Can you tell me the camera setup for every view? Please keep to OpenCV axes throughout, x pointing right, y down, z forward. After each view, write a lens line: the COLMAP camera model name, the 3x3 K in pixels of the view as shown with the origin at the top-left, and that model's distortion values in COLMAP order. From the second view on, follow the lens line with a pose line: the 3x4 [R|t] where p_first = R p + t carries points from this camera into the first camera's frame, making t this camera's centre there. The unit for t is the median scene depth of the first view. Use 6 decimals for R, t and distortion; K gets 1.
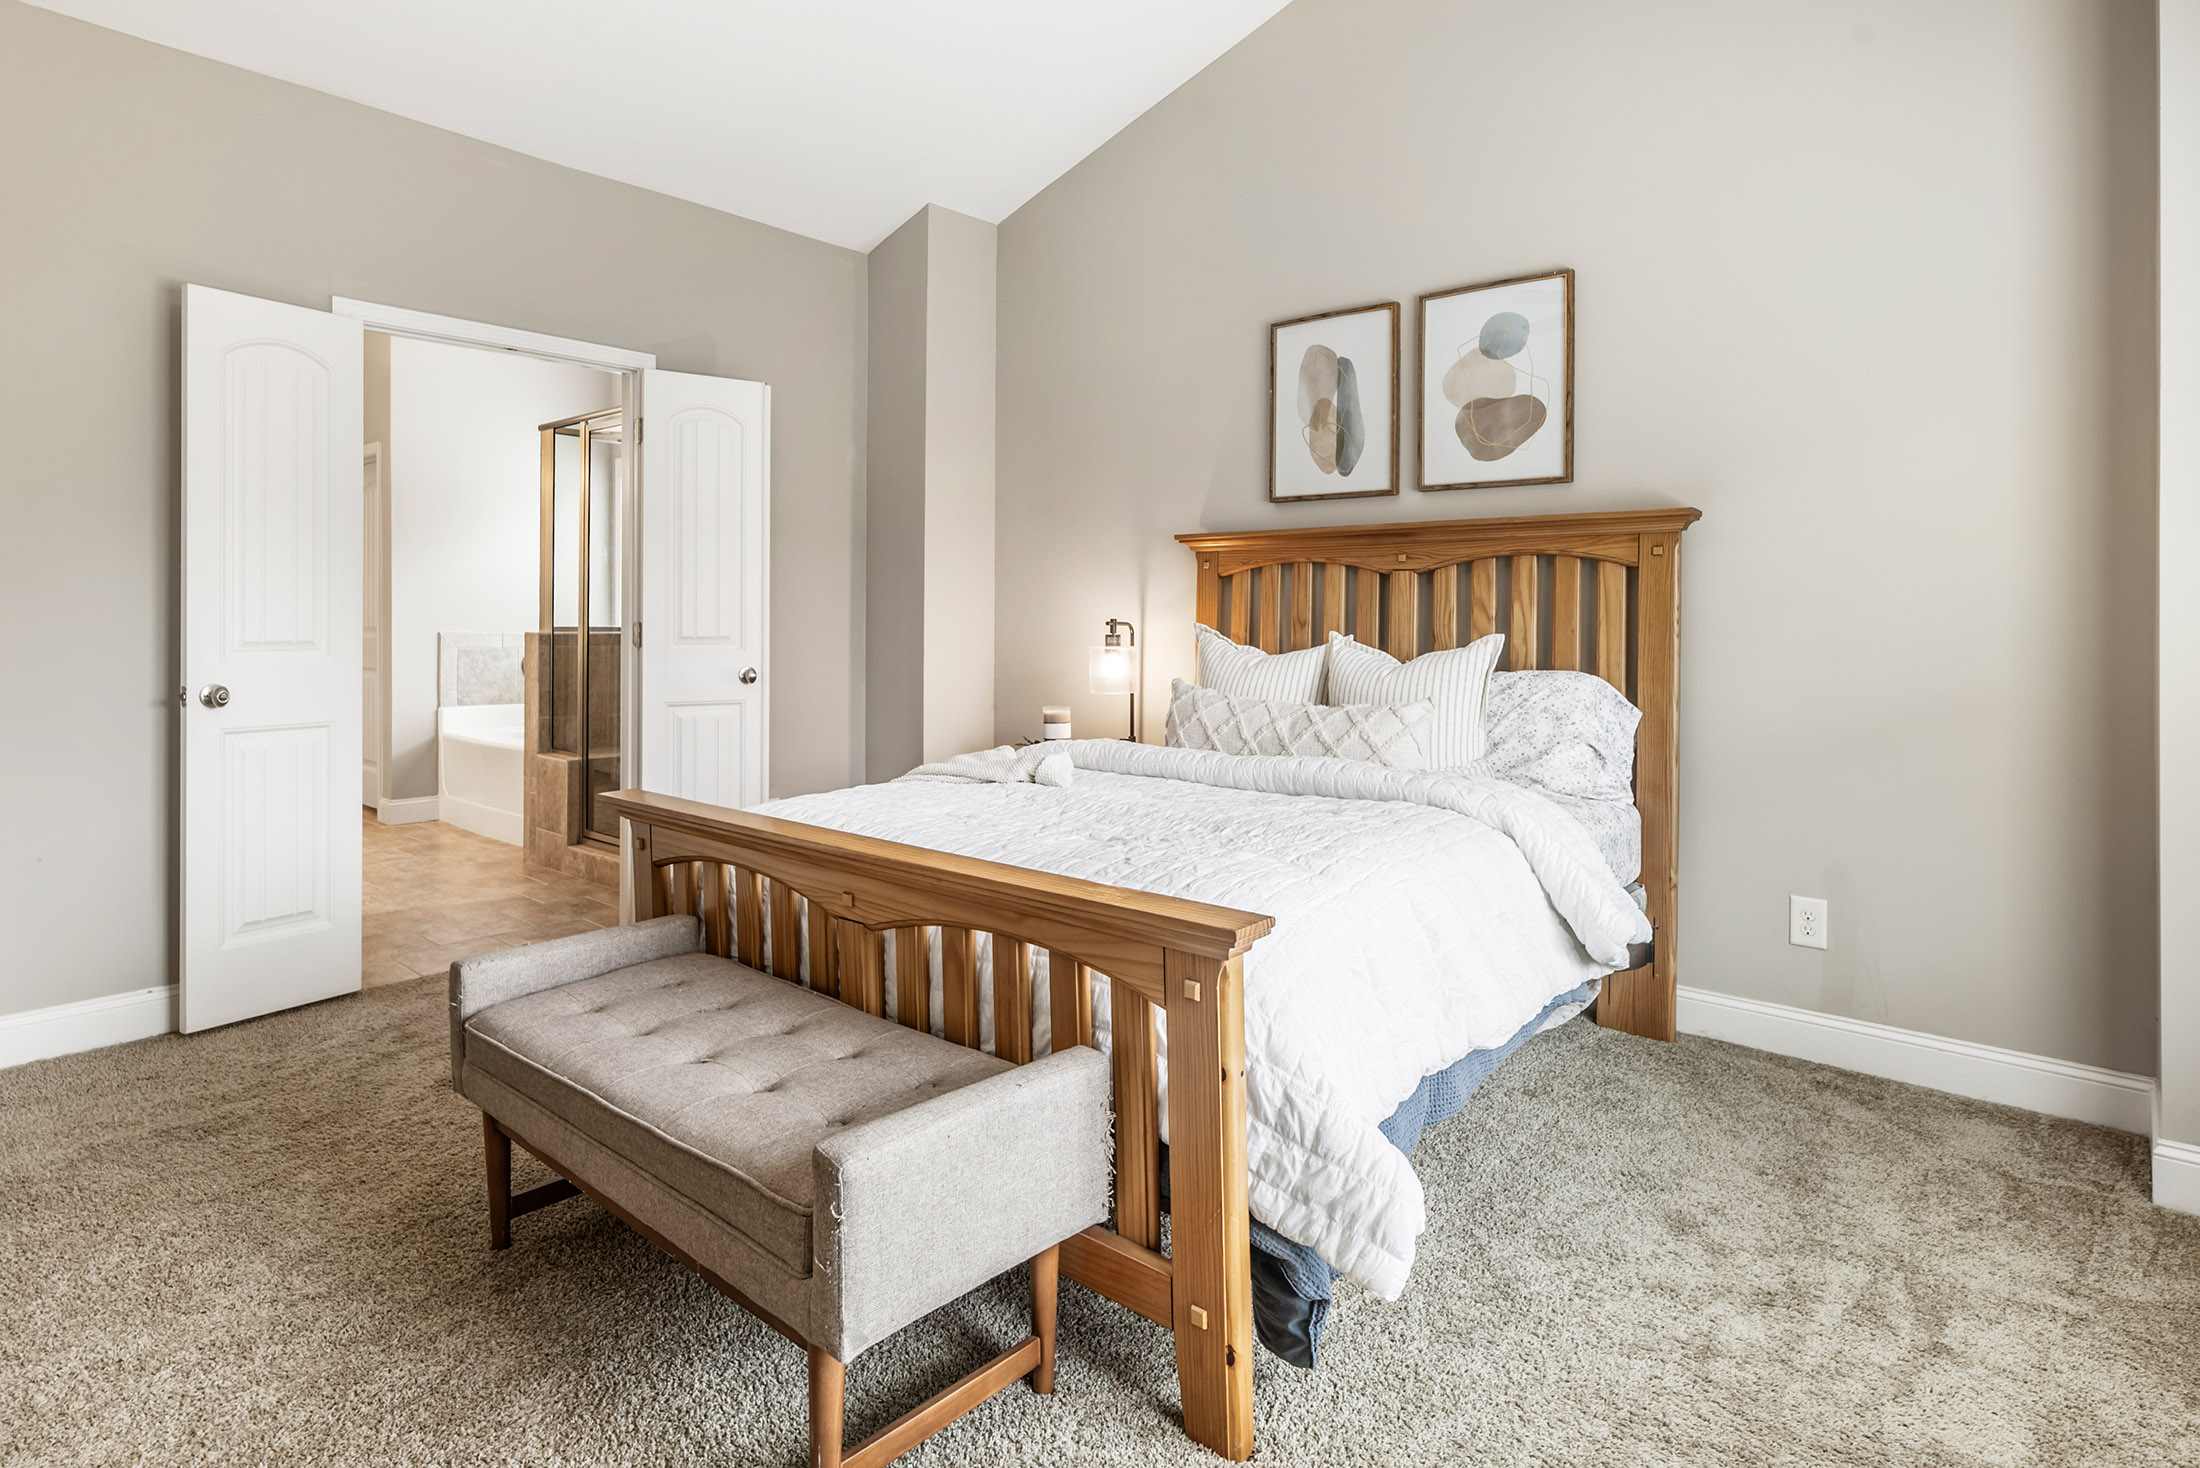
lens RADIAL K [[1168.7, 0, 1069.5], [0, 1168.7, 610.4], [0, 0, 1]] dist [-0.001051, -0.000350]
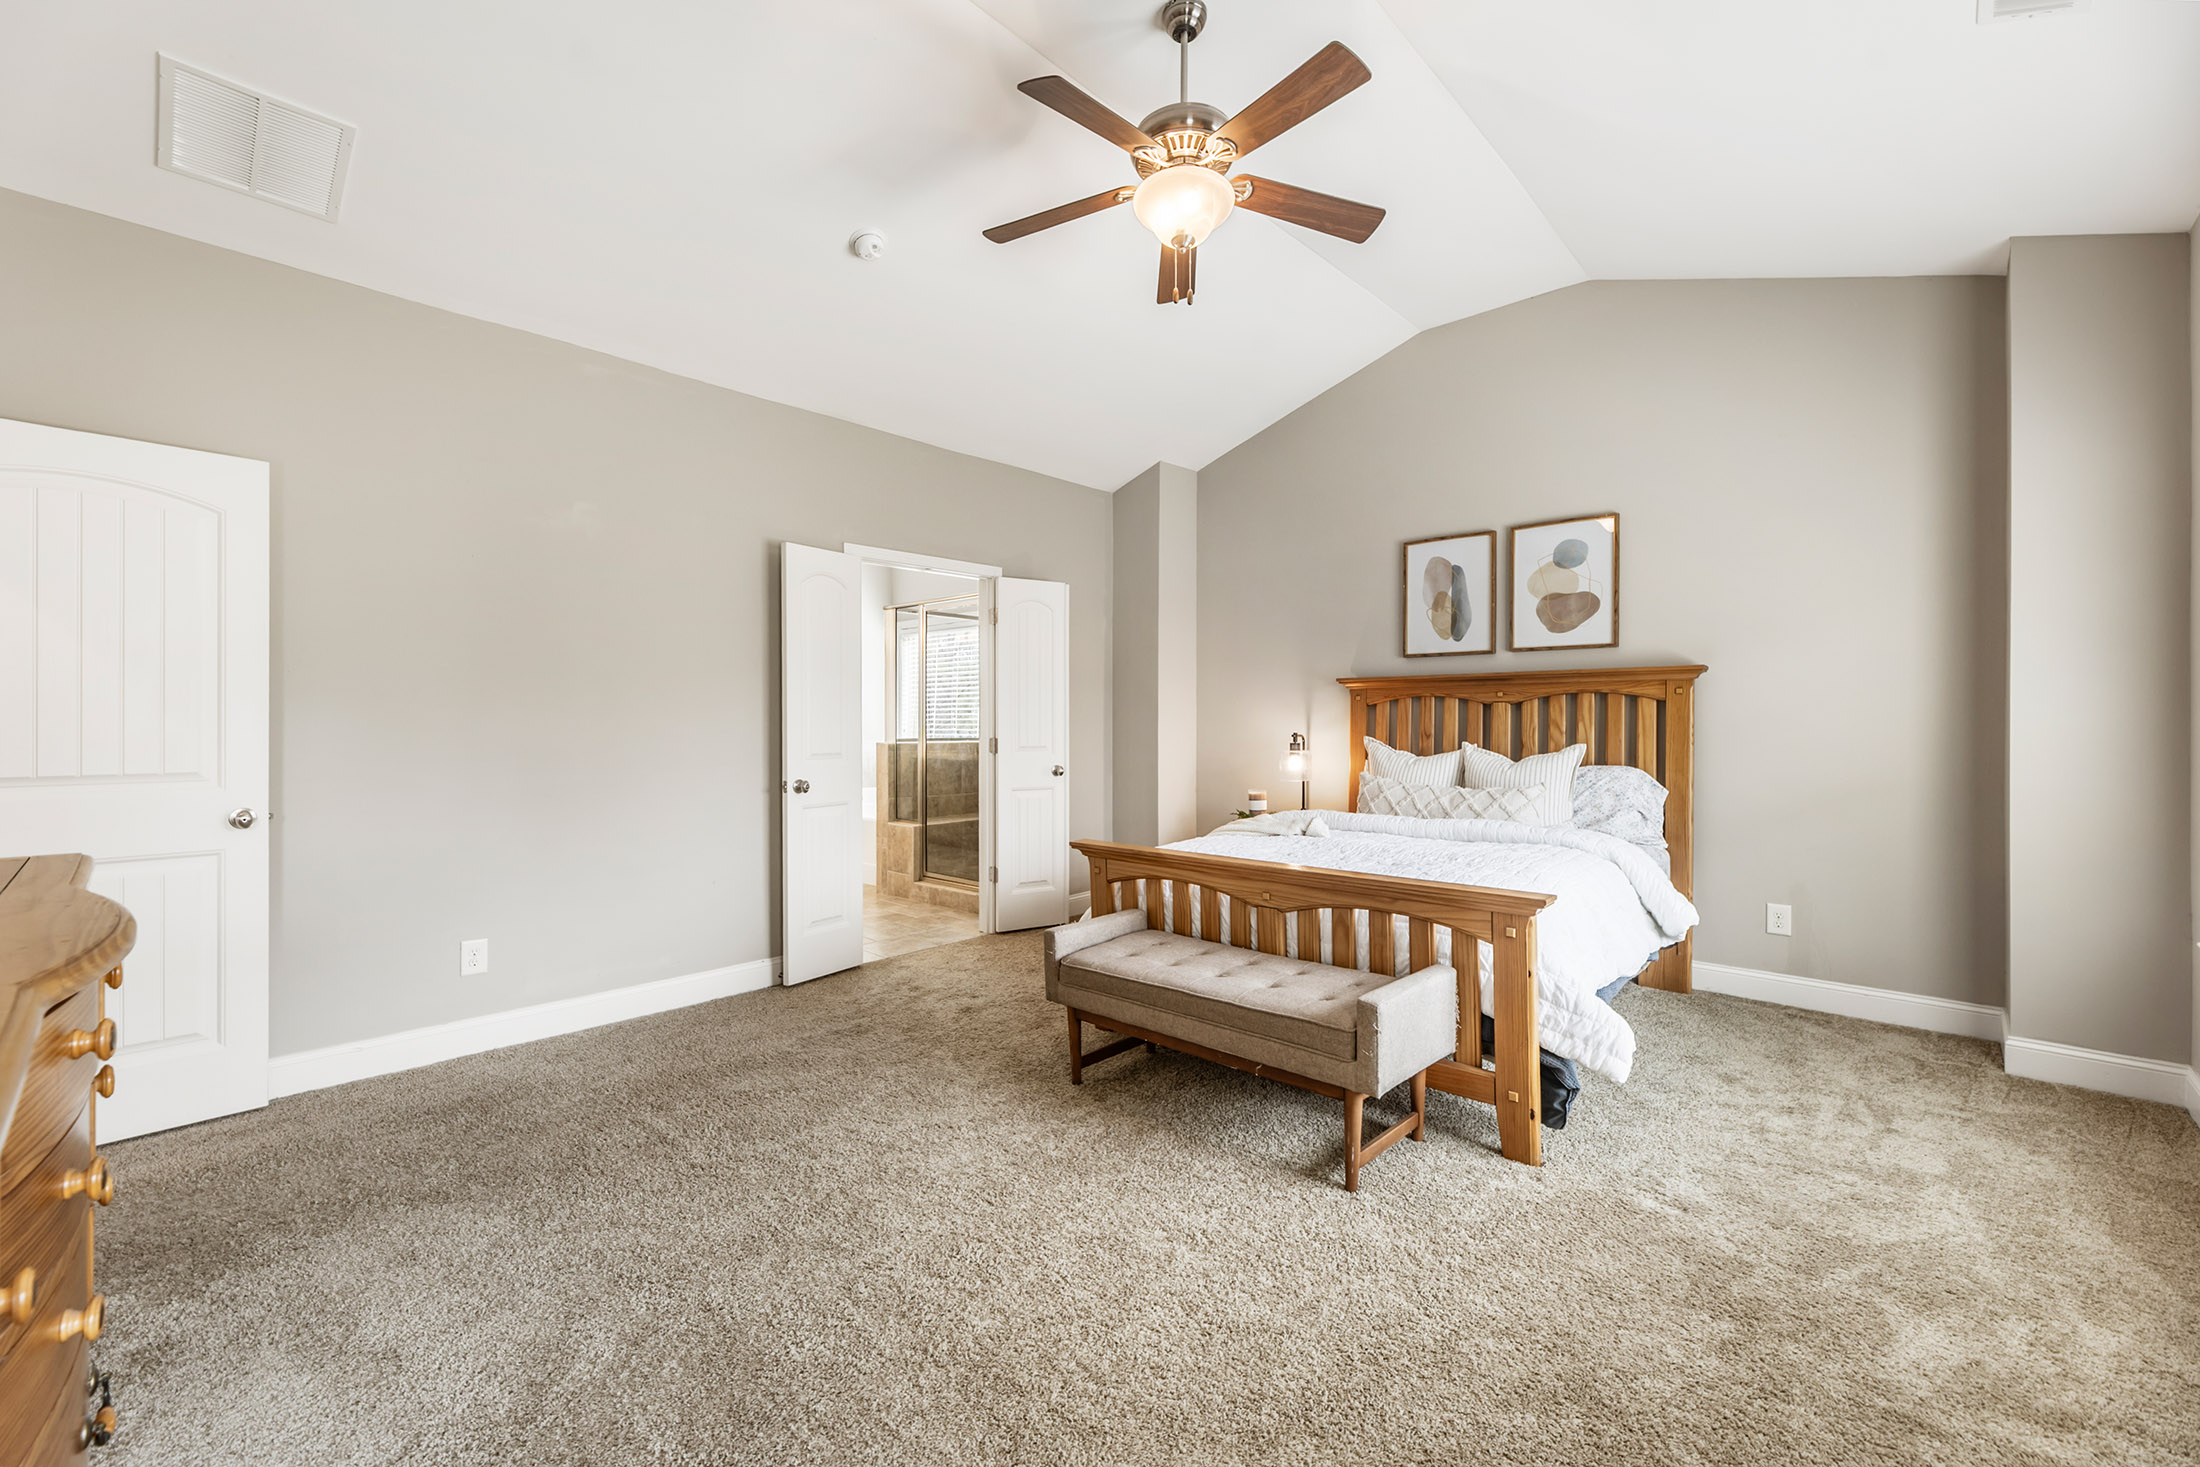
lens RADIAL K [[895.6, 0, 1075.5], [0, 895.6, 726.4], [0, 0, 1]] dist [0.000108, 0.000197]
pose [[0.999146, -0.008463, -0.040449, -0.279589], [0.008979, 0.999881, 0.012575, -0.025346], [0.040338, -0.012928, 0.999102, -0.269534]]
